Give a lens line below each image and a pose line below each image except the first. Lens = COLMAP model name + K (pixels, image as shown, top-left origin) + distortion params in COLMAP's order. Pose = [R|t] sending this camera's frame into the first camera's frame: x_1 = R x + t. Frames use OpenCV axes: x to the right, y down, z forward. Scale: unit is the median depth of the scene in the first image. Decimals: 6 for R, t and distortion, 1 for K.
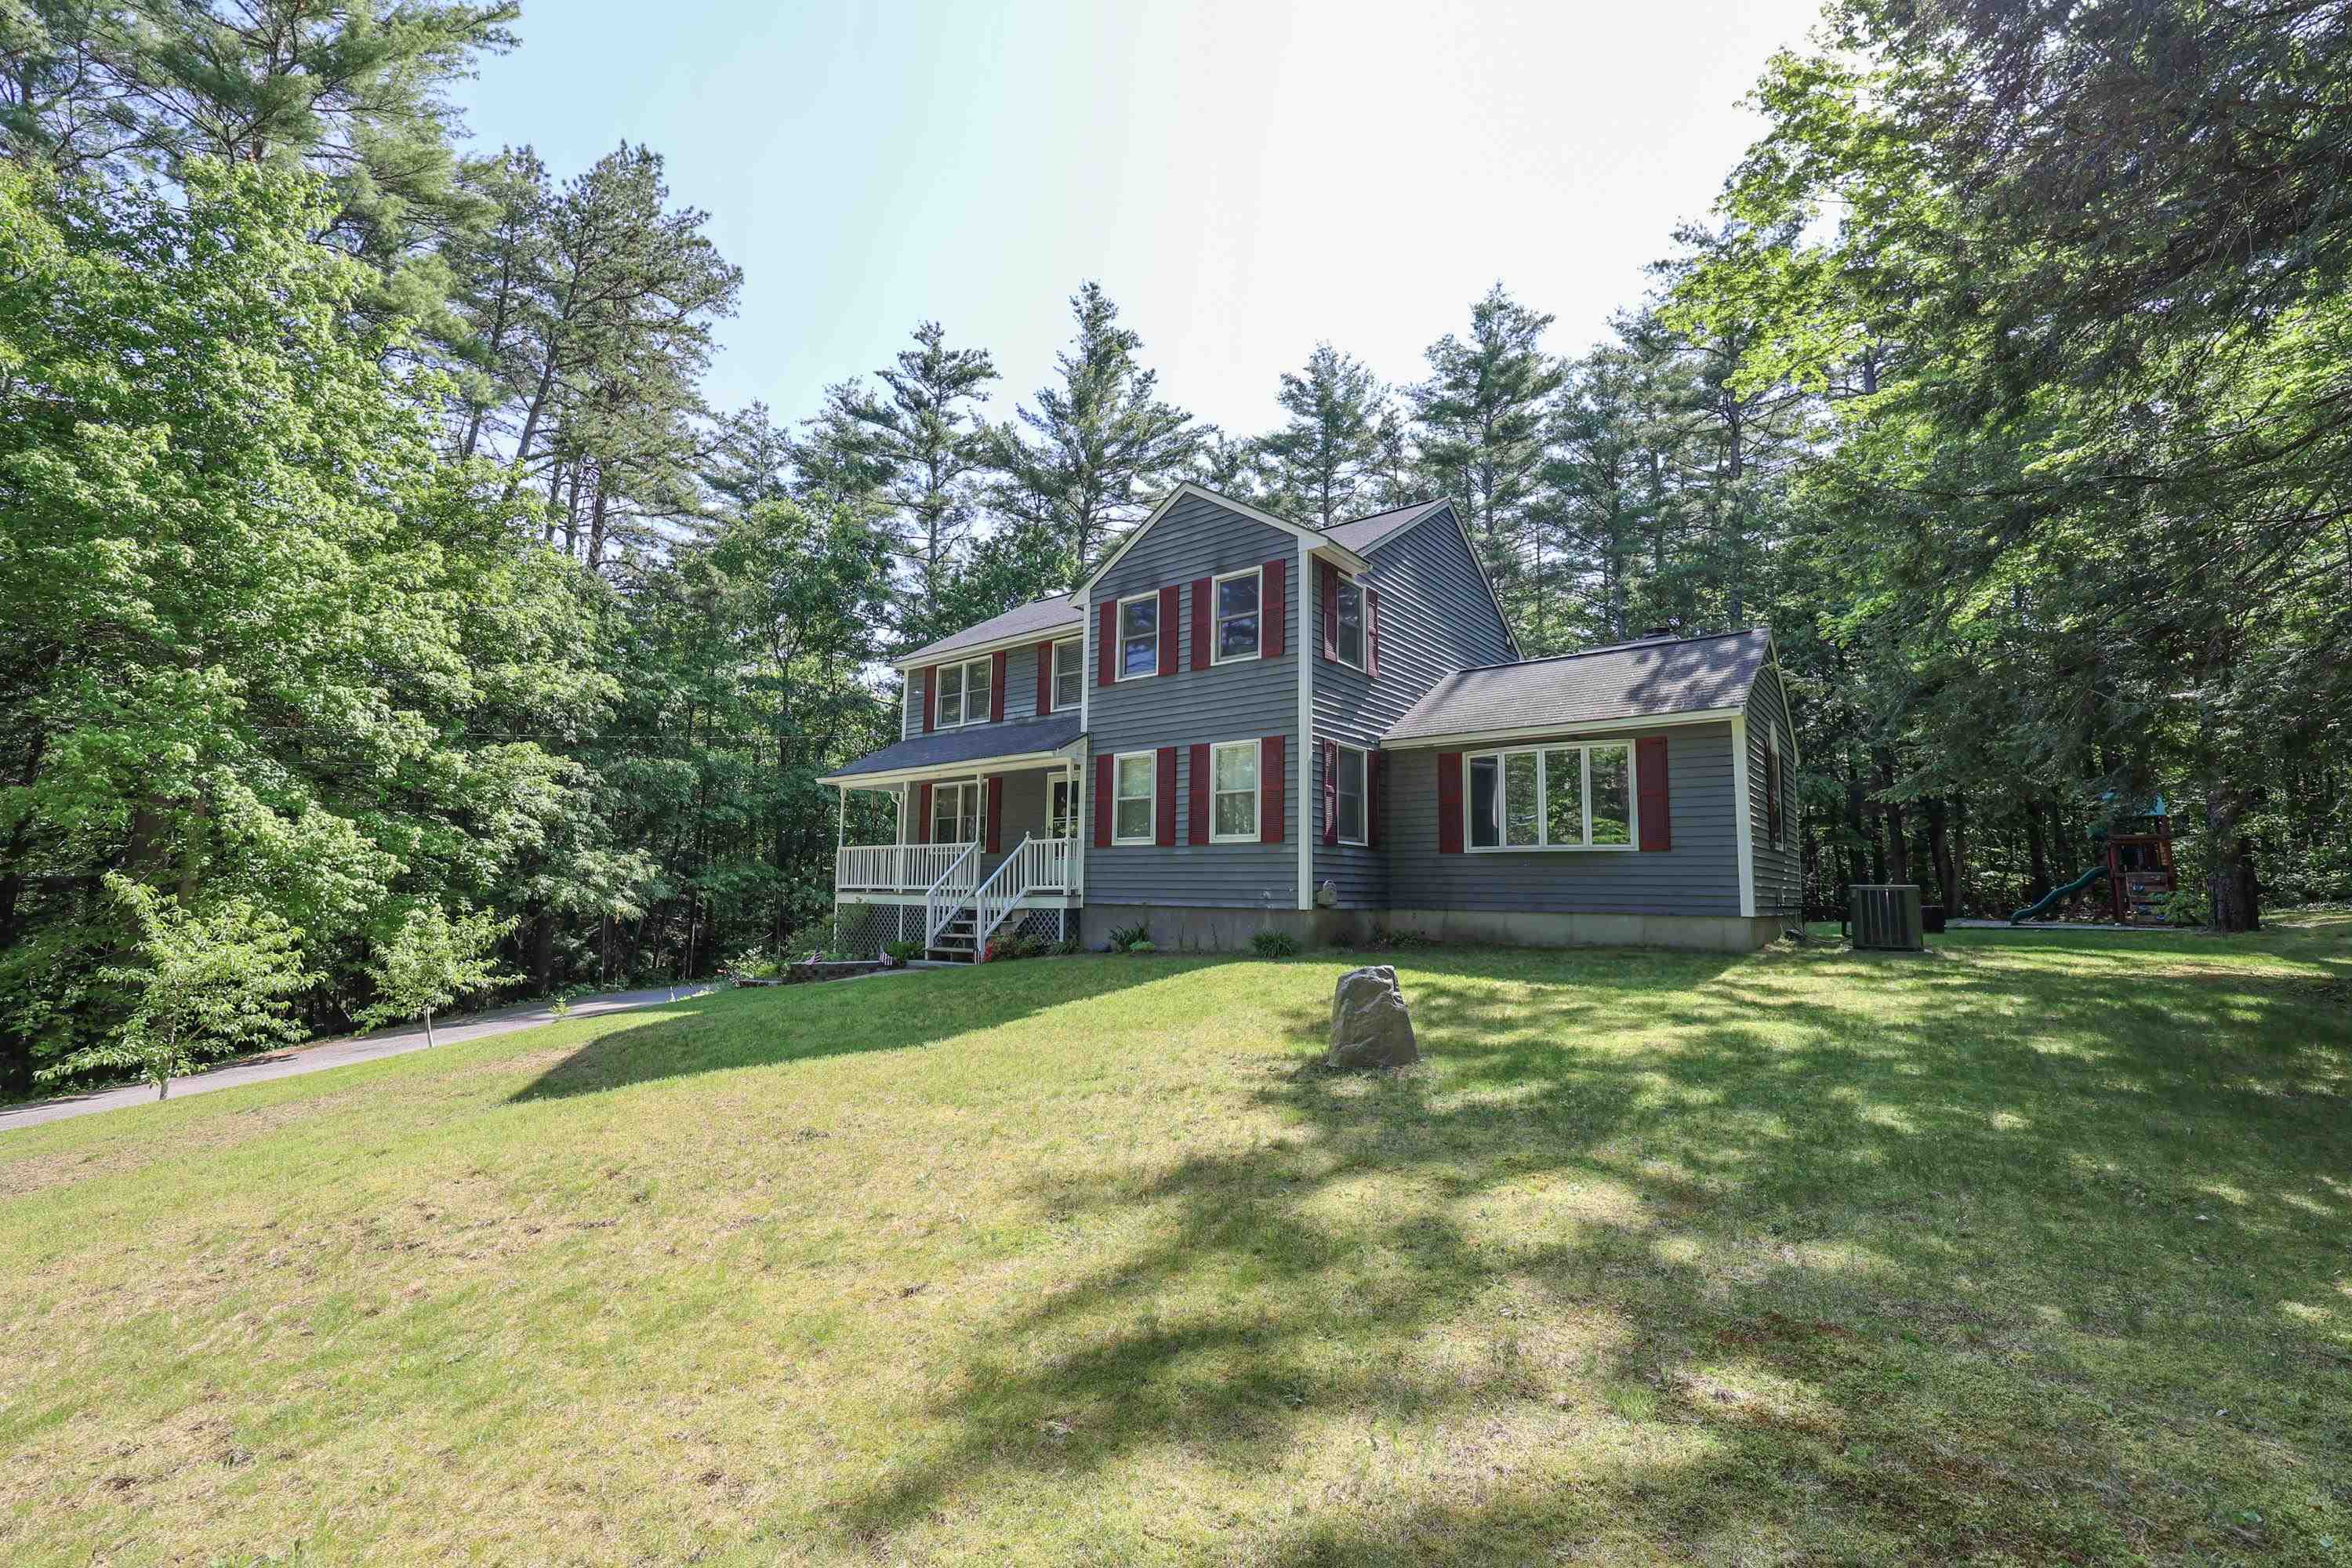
lens RADIAL K [[942.7, 0, 1178.1], [0, 942.7, 784.8], [0, 0, 1]] dist [0.000553, -0.000889]
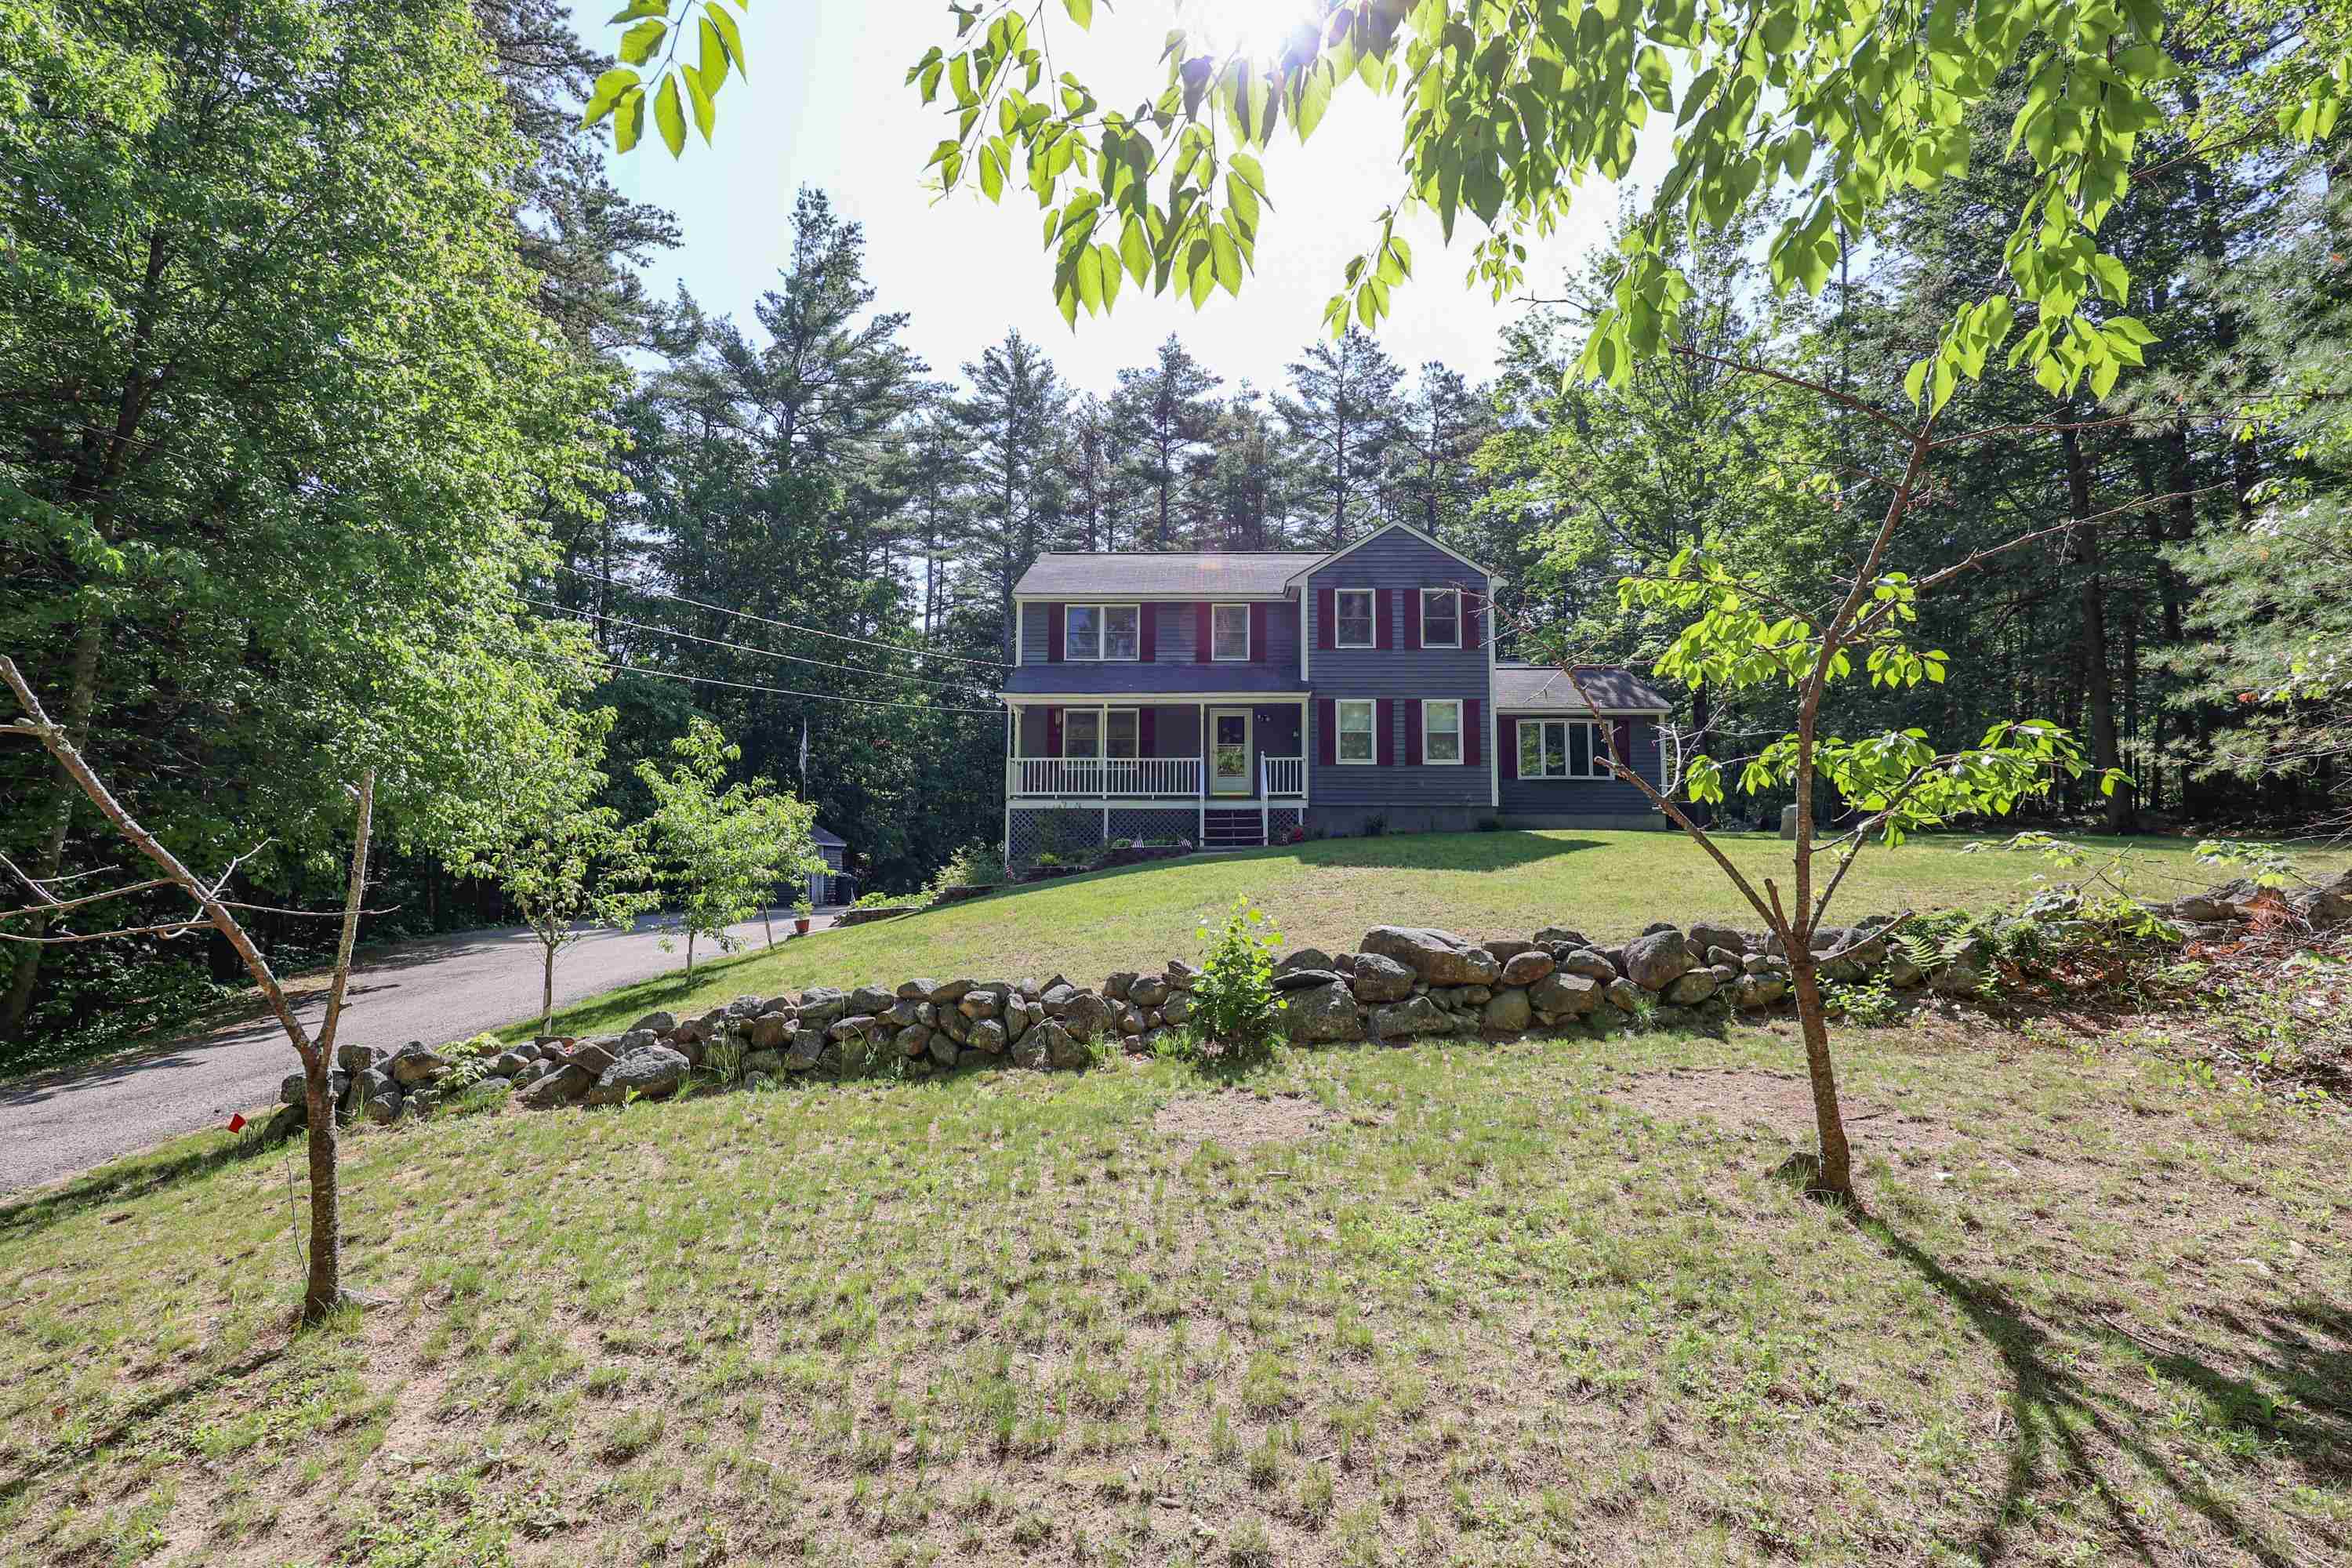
lens RADIAL K [[942.7, 0, 1173.1], [0, 942.7, 788.9], [0, 0, 1]] dist [0.000553, -0.000889]
pose [[0.804259, 0.039378, 0.592973, -0.995876], [-0.060221, 0.998066, 0.015399, 0.084974], [-0.591220, -0.048094, 0.805075, -0.001335]]
